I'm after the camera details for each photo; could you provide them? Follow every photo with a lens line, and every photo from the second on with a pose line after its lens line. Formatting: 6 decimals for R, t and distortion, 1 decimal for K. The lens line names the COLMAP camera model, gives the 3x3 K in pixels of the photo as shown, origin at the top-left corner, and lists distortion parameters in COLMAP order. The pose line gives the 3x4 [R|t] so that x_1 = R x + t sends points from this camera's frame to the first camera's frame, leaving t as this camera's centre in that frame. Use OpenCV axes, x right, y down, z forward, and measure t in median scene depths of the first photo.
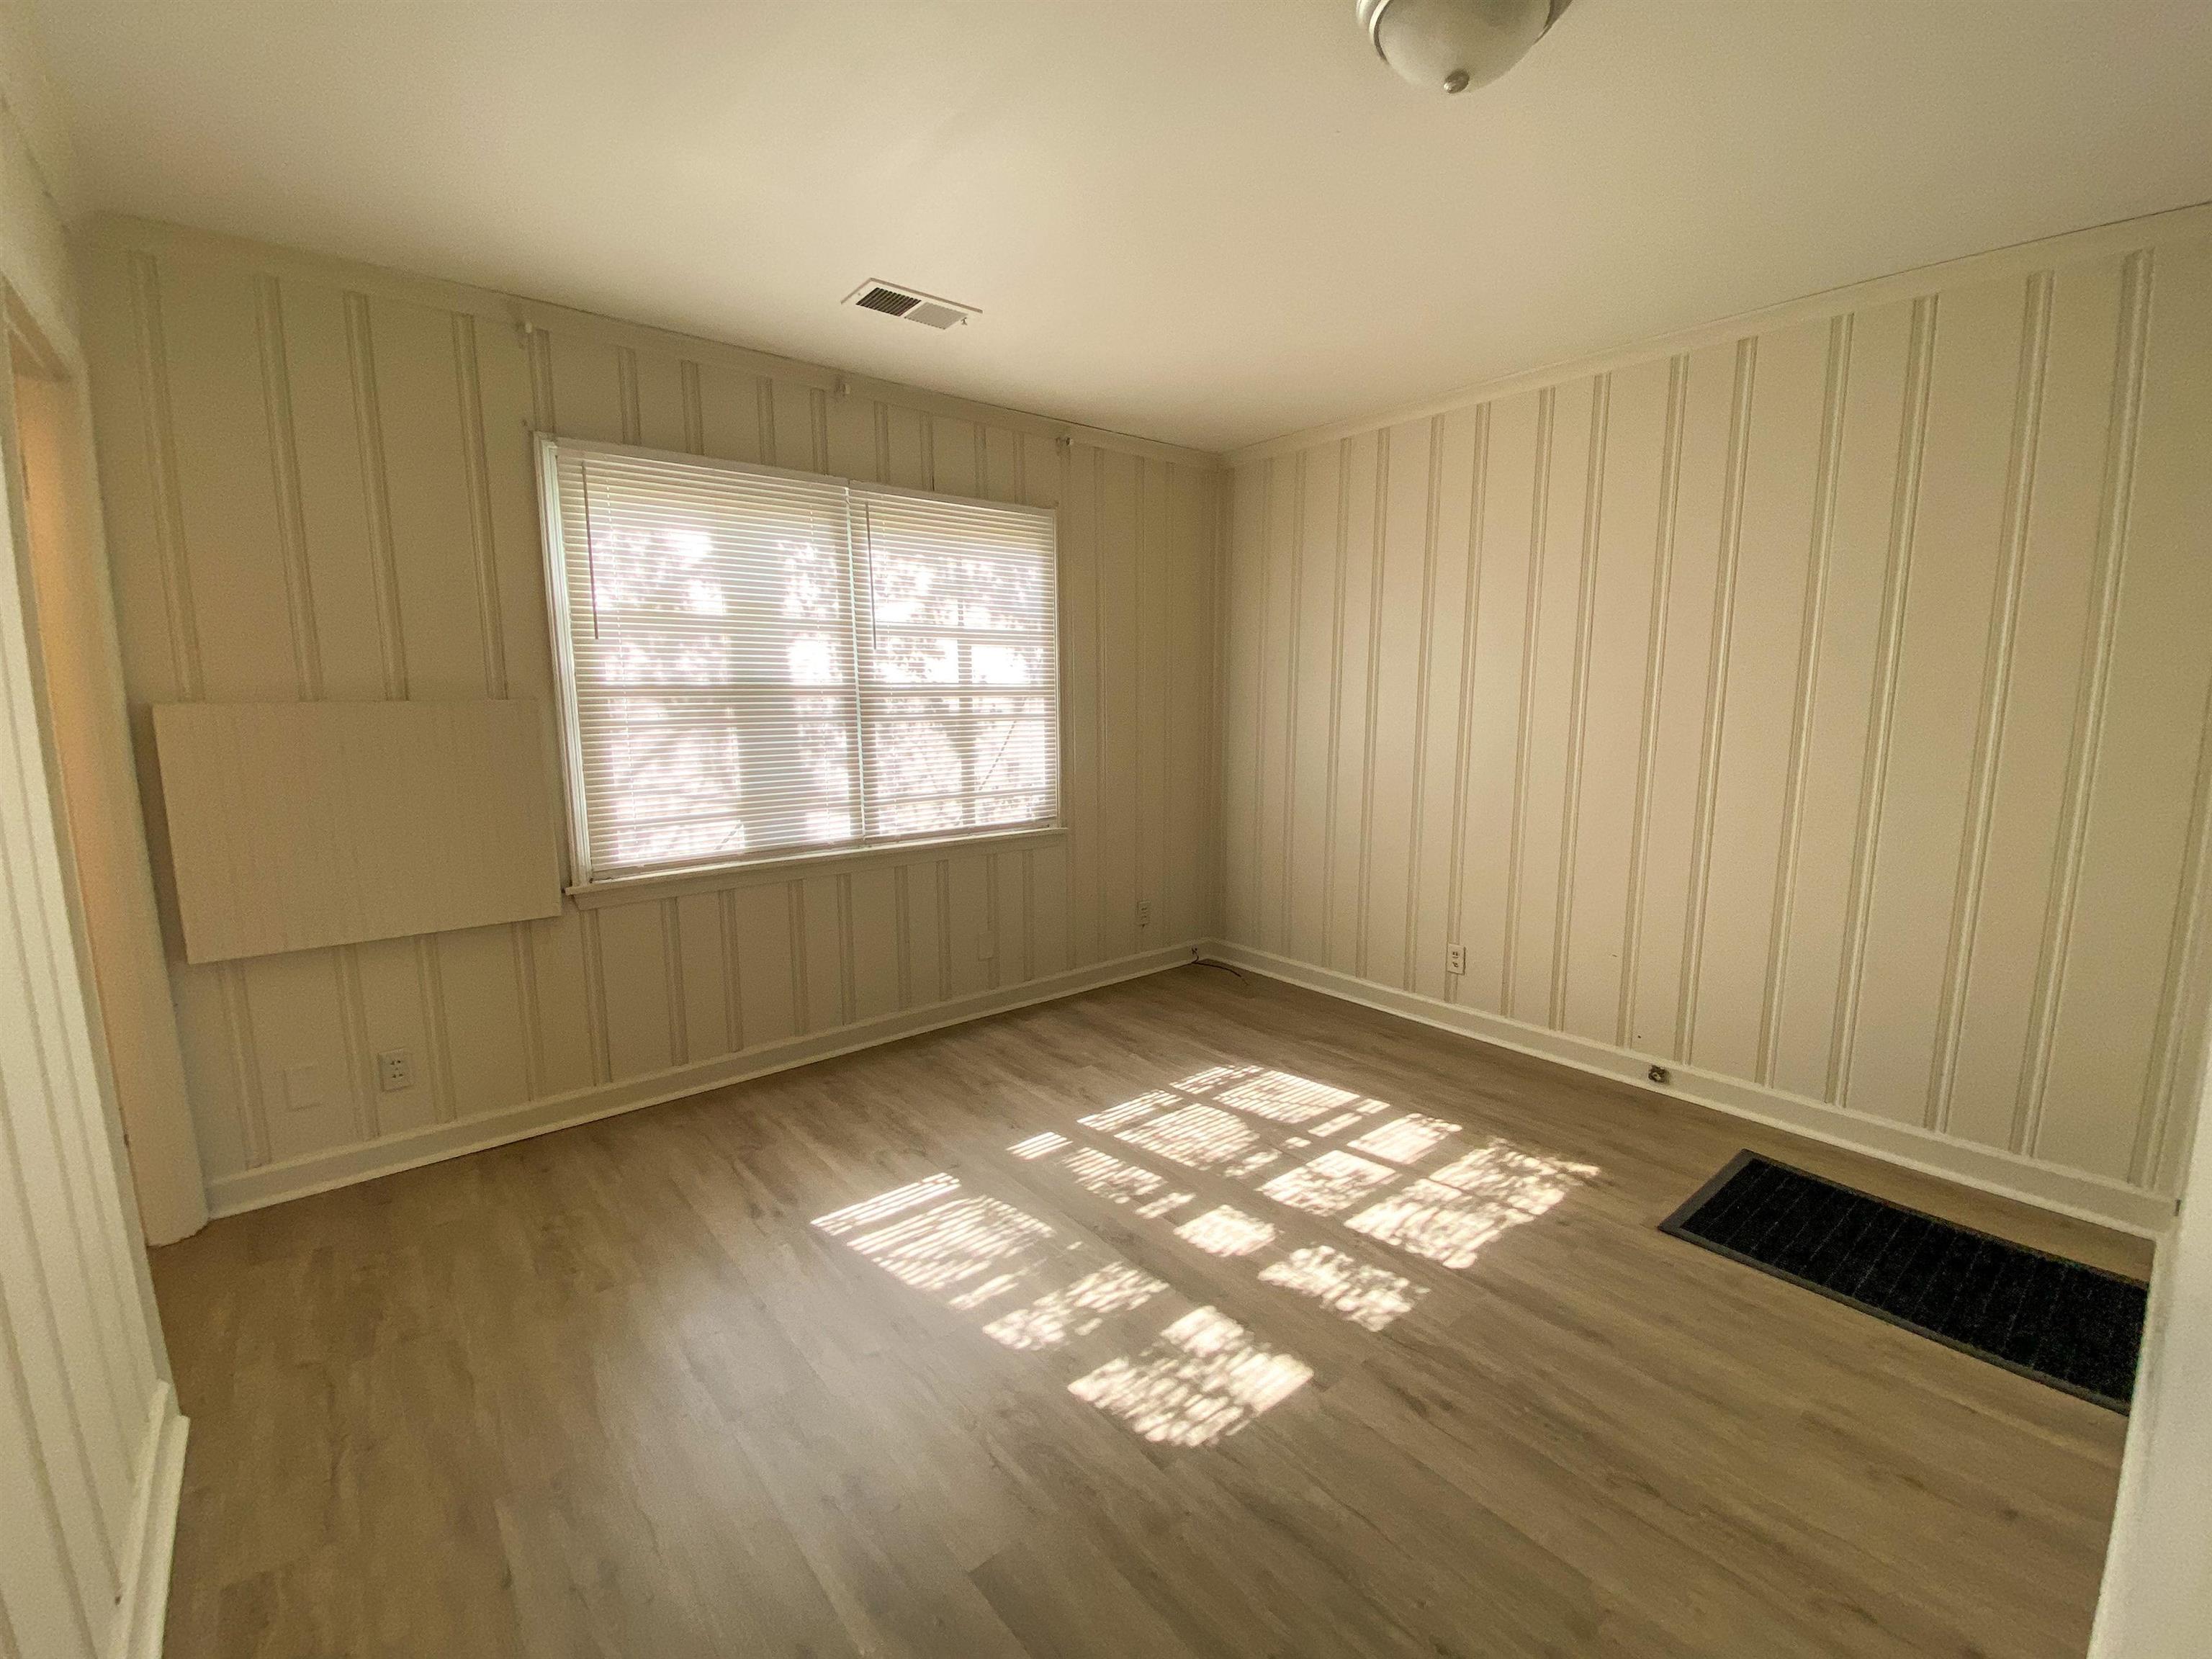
lens RADIAL K [[895.7, 0, 1104.7], [0, 895.7, 818.9], [0, 0, 1]] dist [0.061922, -0.028982]
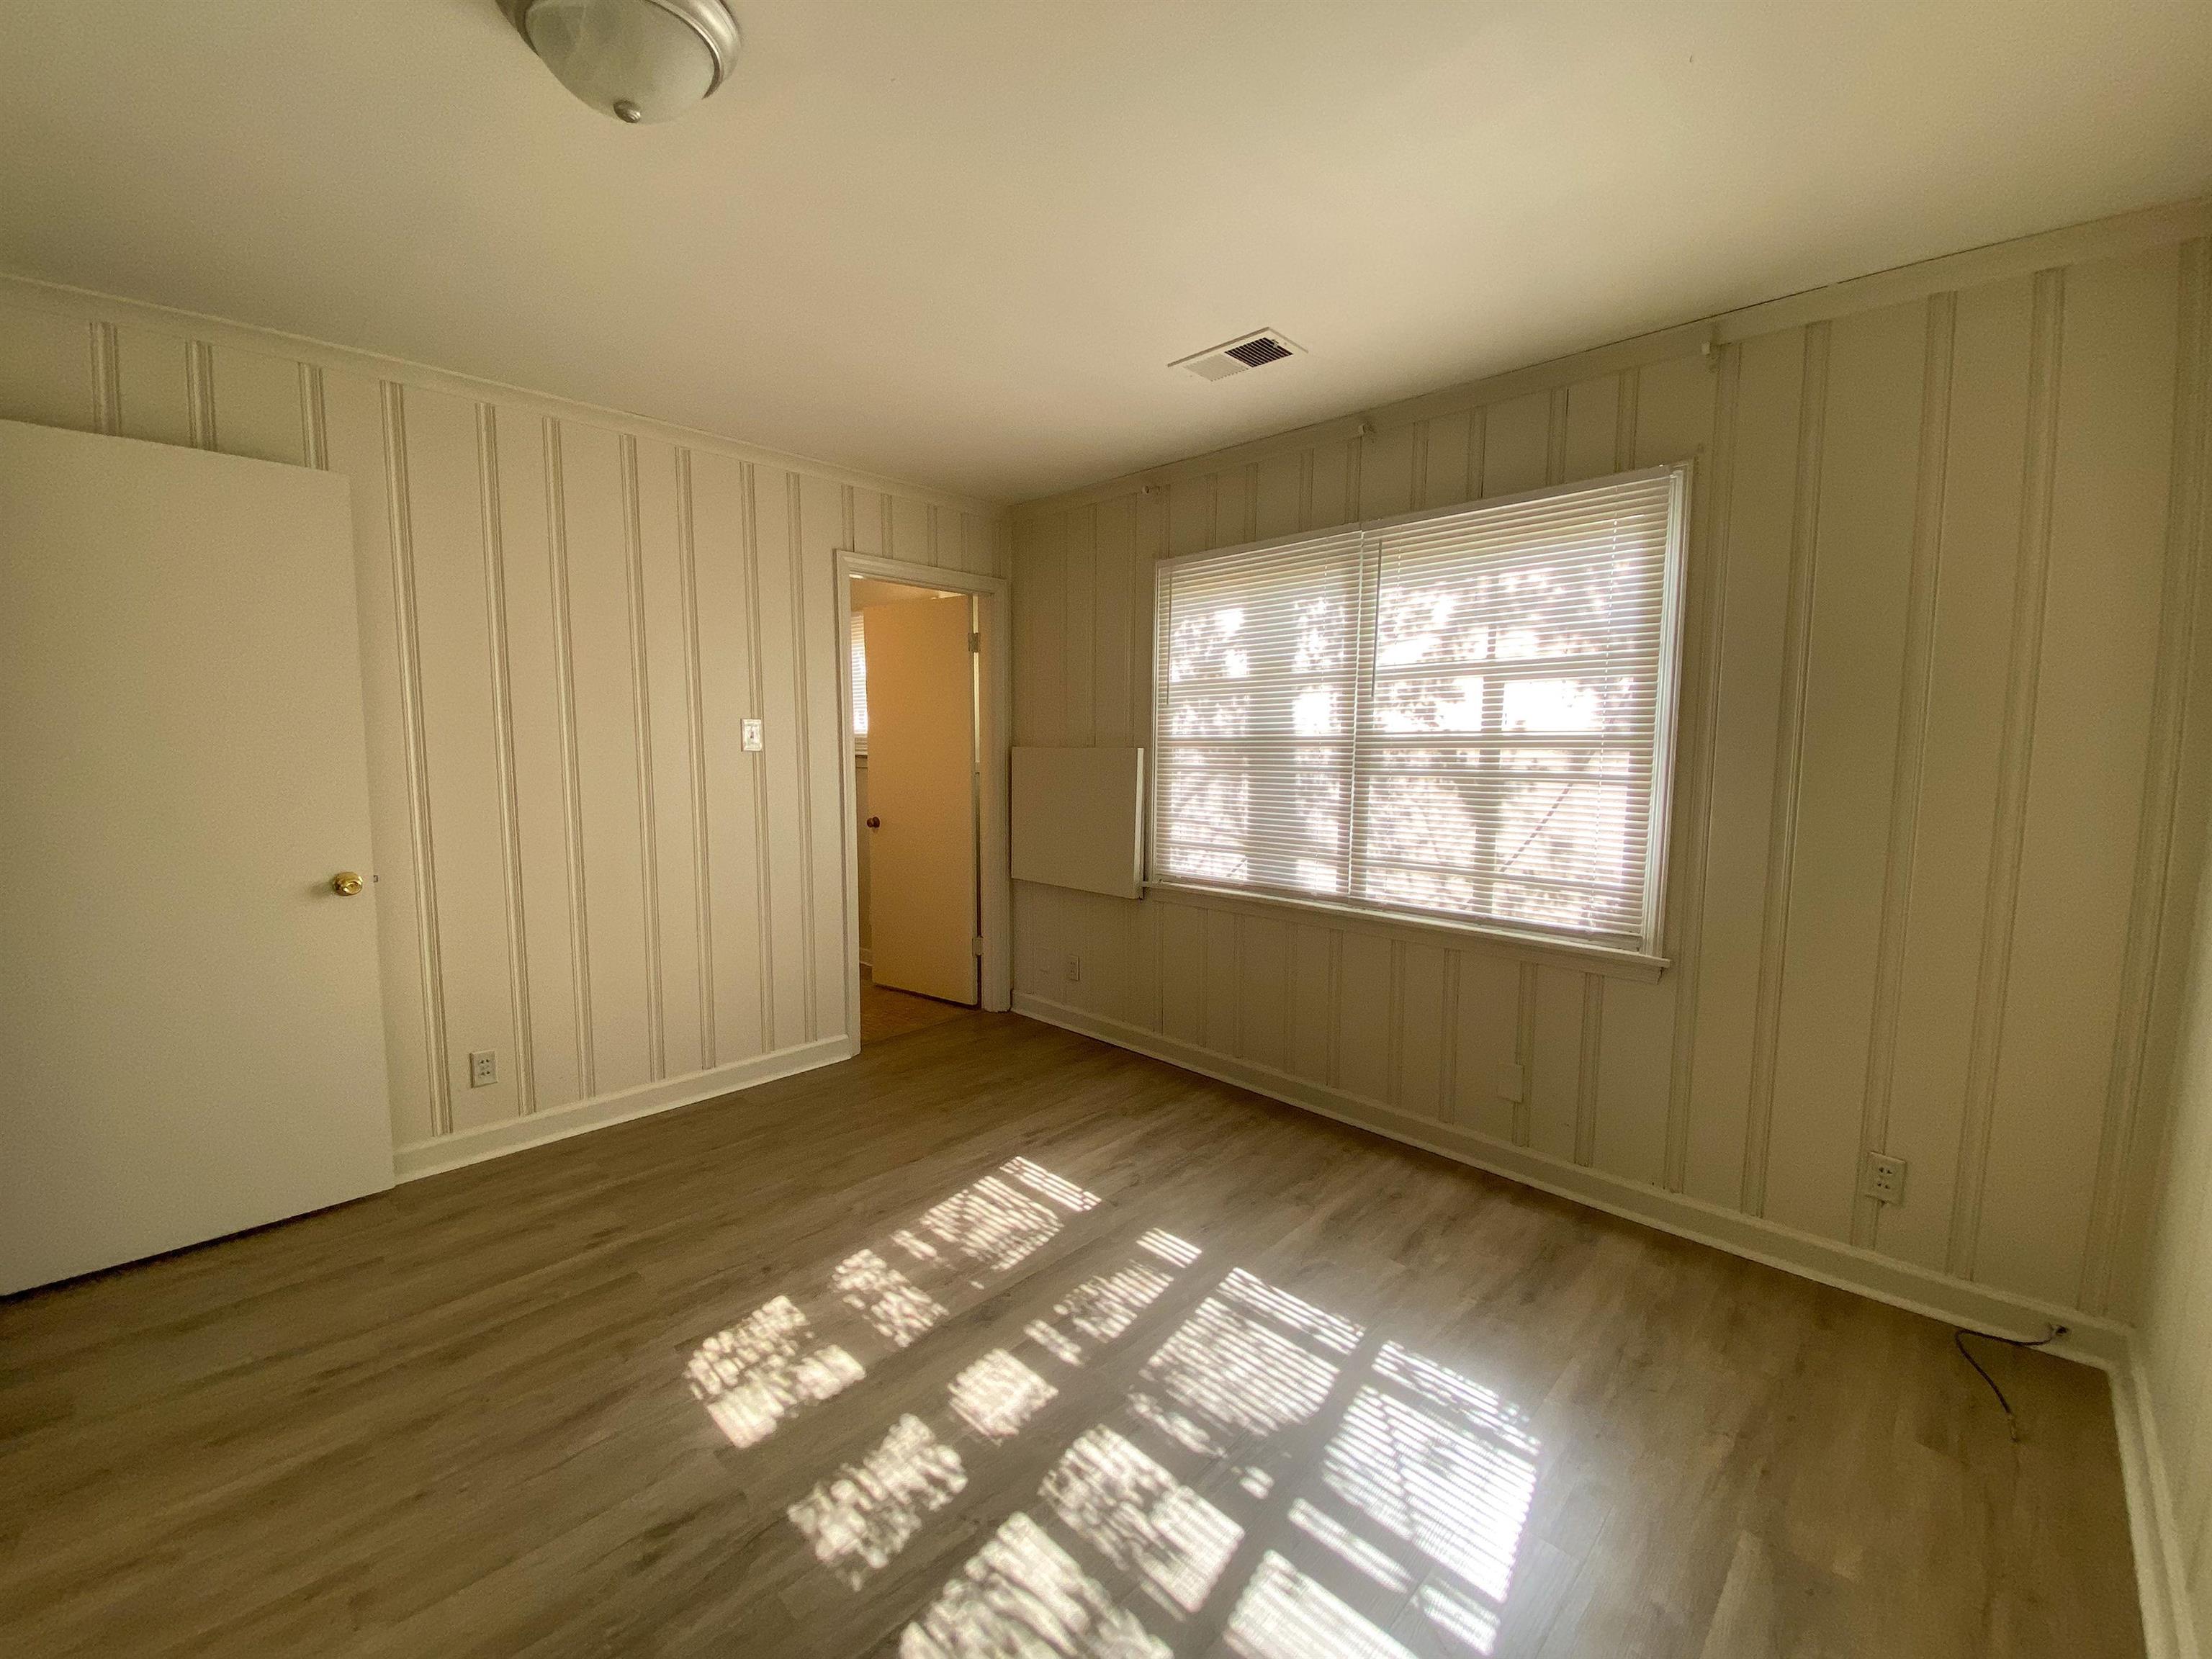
lens RADIAL K [[895.7, 0, 1104.7], [0, 895.7, 818.9], [0, 0, 1]] dist [0.061922, -0.028982]
pose [[0.129895, 0.092482, -0.987205, 0.679959], [-0.137418, 0.987711, 0.074448, -0.103426], [0.981959, 0.125989, 0.141008, 0.665800]]
